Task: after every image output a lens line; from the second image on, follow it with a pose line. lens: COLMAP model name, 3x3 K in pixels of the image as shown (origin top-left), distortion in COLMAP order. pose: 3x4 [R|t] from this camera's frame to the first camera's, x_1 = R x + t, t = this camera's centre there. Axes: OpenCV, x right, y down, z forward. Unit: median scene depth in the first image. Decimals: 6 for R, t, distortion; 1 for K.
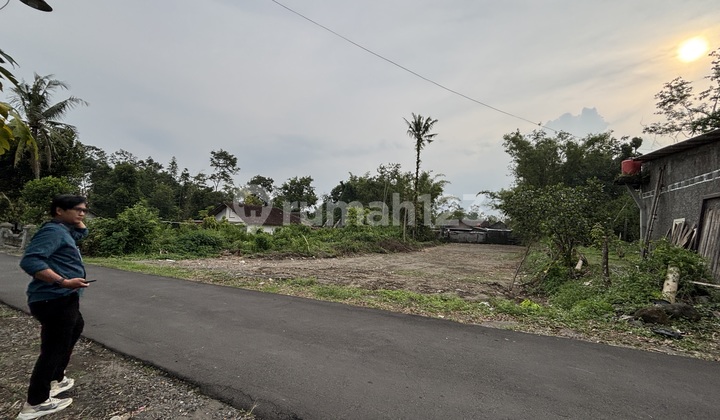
lens RADIAL K [[300.1, 0, 364.1], [0, 300.1, 203.7], [0, 0, 1]] dist [0.005785, -0.002900]
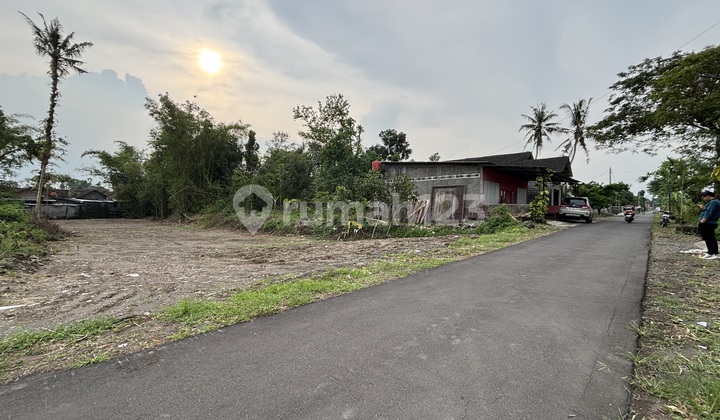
lens RADIAL K [[300.1, 0, 358.5], [0, 300.1, 205.9], [0, 0, 1]] dist [0.005785, -0.002900]
pose [[0.263834, -0.018712, 0.964387, -0.263825], [-0.080817, 0.995867, 0.041432, 0.016558], [-0.961177, -0.088870, 0.261231, 0.190976]]
